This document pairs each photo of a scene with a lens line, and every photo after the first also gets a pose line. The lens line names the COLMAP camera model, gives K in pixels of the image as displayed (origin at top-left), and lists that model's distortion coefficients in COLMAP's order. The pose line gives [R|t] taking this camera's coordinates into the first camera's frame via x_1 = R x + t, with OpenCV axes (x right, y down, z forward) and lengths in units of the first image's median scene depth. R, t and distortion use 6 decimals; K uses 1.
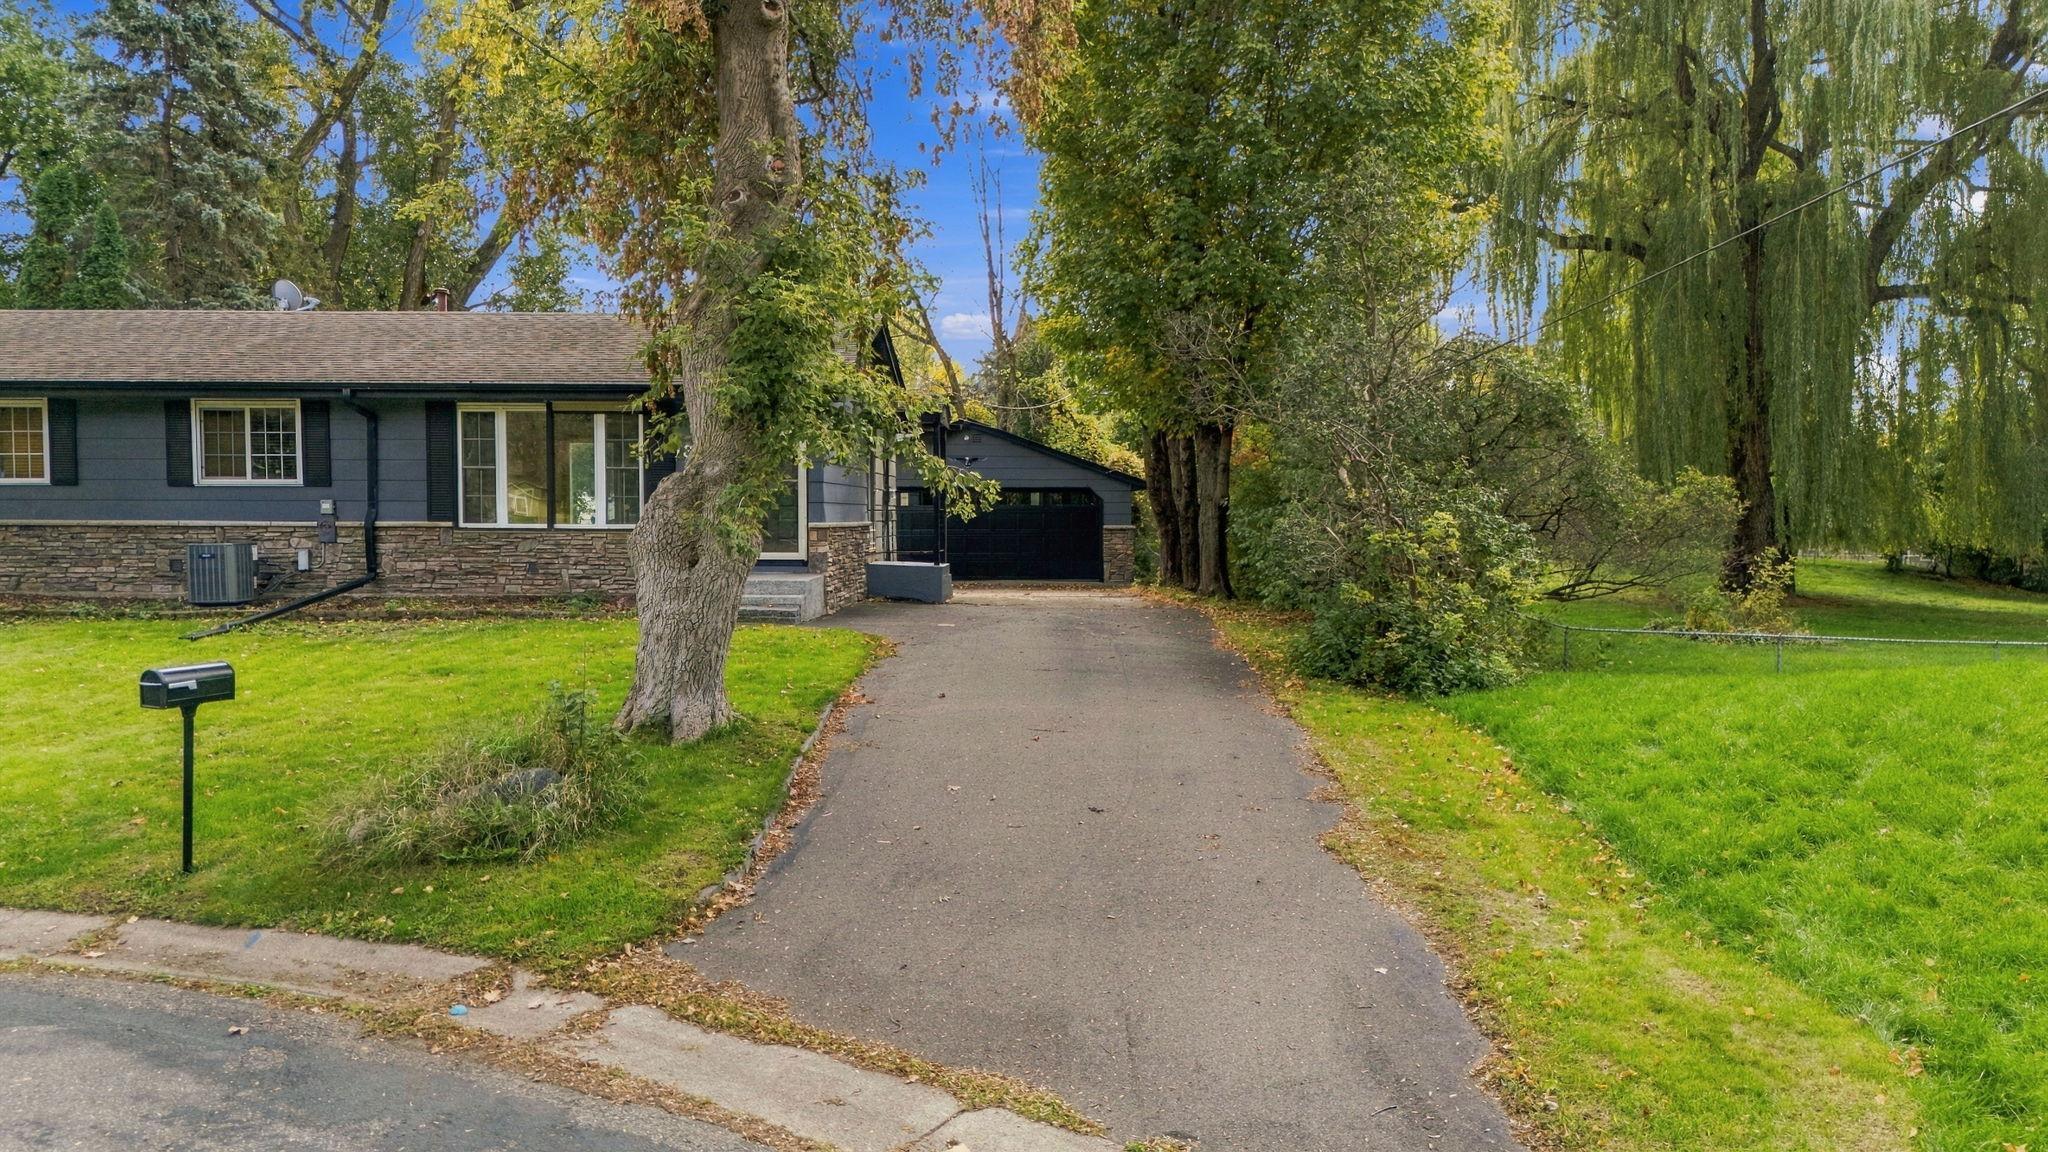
lens RADIAL K [[1538.9, 0, 1024.4], [0, 1538.9, 574.3], [0, 0, 1]] dist [0.073724, -0.086546]
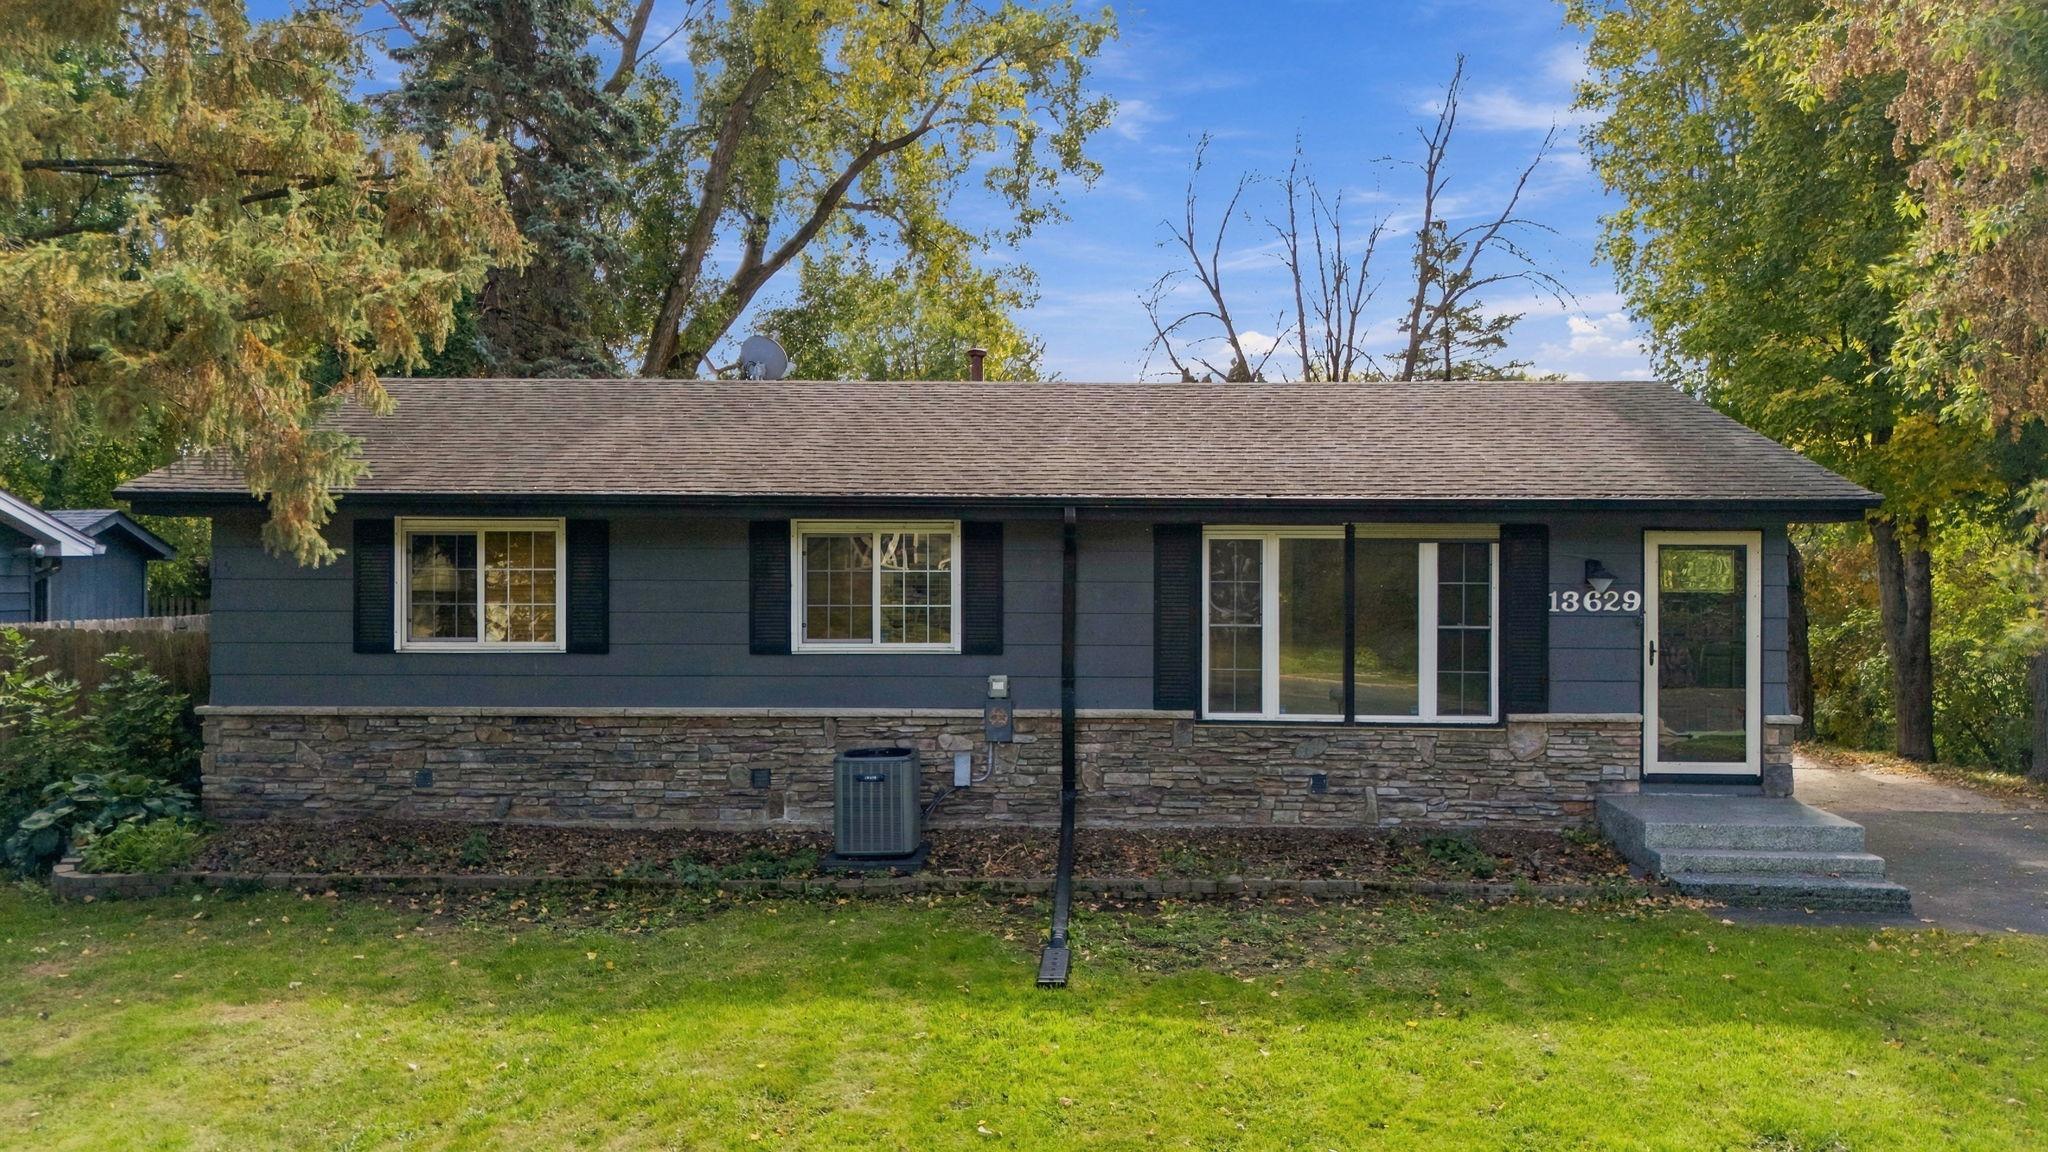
lens RADIAL K [[1538.9, 0, 1031.0], [0, 1538.9, 560.0], [0, 0, 1]] dist [0.073724, -0.086546]
pose [[0.999972, 0.001488, 0.007366, -0.439751], [-0.001193, 0.999203, -0.039904, -0.070400], [-0.007420, 0.039895, 0.999176, 0.363915]]
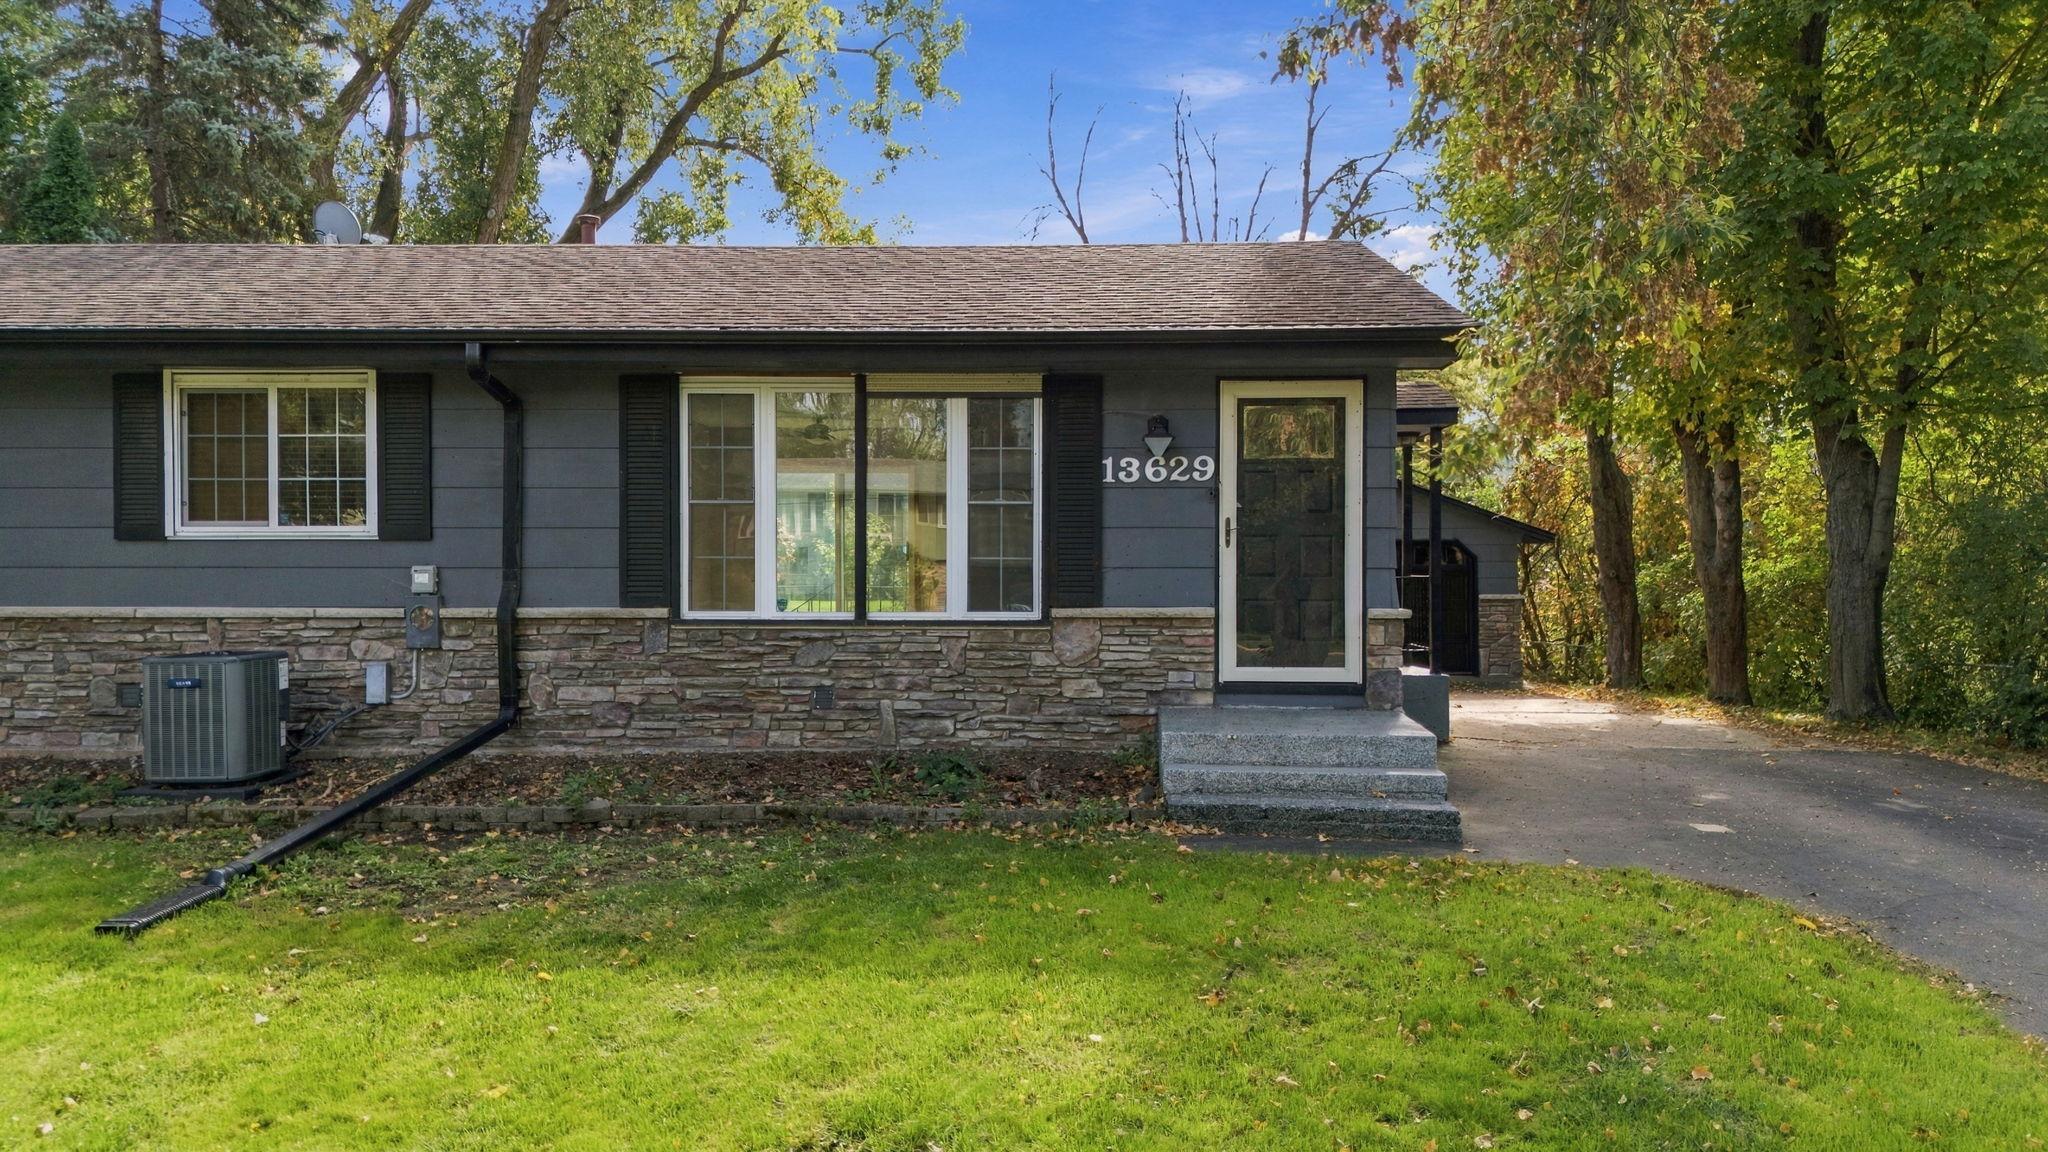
lens RADIAL K [[1538.9, 0, 1035.1], [0, 1538.9, 568.3], [0, 0, 1]] dist [0.073724, -0.086546]
pose [[0.999995, -0.001727, -0.002579, -0.245681], [0.001644, 0.999495, -0.031740, -0.030536], [0.002632, 0.031736, 0.999493, 0.489315]]
